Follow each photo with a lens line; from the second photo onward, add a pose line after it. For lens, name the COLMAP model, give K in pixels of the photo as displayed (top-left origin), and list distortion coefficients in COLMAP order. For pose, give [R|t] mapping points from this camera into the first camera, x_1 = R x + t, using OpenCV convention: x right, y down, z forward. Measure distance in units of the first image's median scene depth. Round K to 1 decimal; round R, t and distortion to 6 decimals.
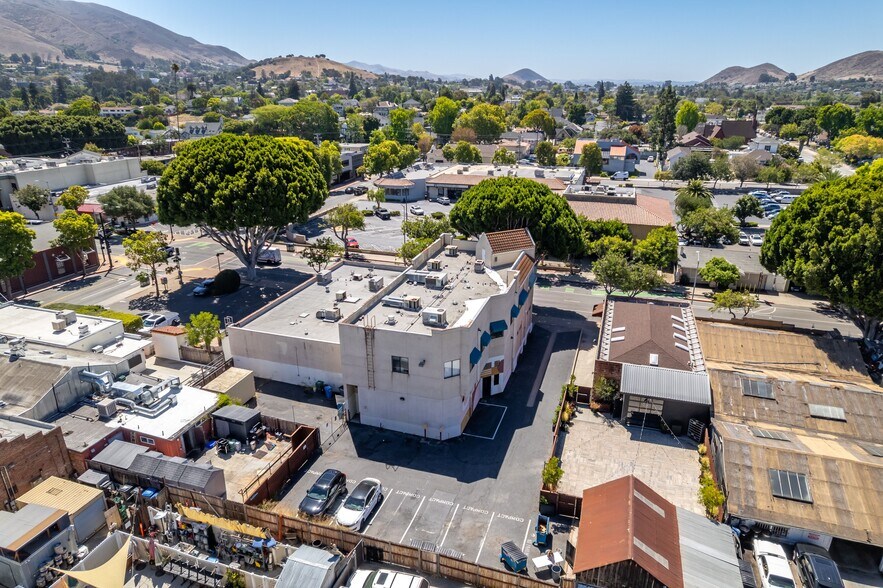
lens RADIAL K [[564.2, 0, 443.0], [0, 564.2, 288.7], [0, 0, 1]] dist [-0.075940, 0.071839]
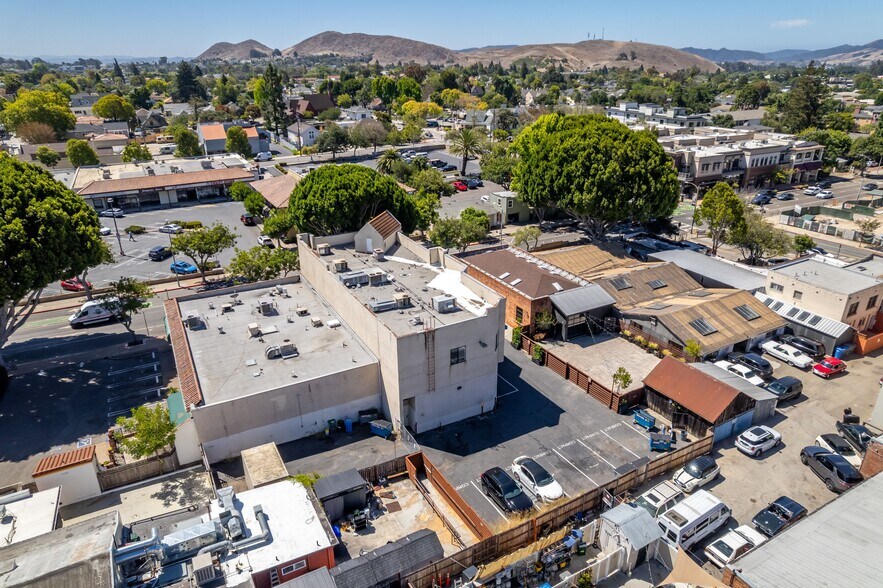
lens RADIAL K [[564.2, 0, 443.0], [0, 564.2, 288.7], [0, 0, 1]] dist [-0.075940, 0.071839]
pose [[0.684547, -0.278586, 0.673636, -0.579294], [0.252657, 0.957487, 0.139225, -0.098647], [-0.683783, 0.074893, 0.725832, 0.218417]]
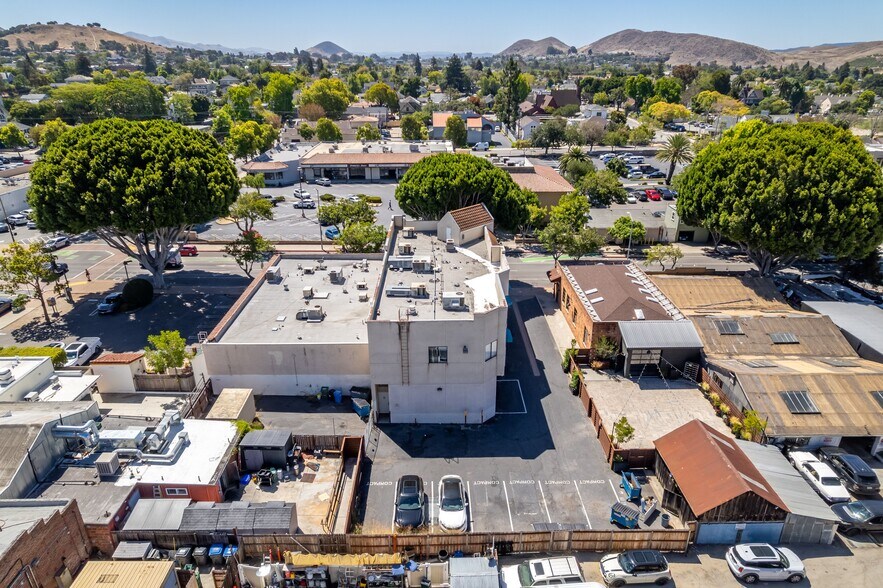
lens RADIAL K [[564.2, 0, 443.0], [0, 564.2, 288.7], [0, 0, 1]] dist [-0.075940, 0.071839]
pose [[0.946754, -0.121443, 0.298177, -0.267178], [0.108723, 0.992323, 0.058948, -0.025625], [-0.303046, -0.023390, 0.952689, 0.065323]]
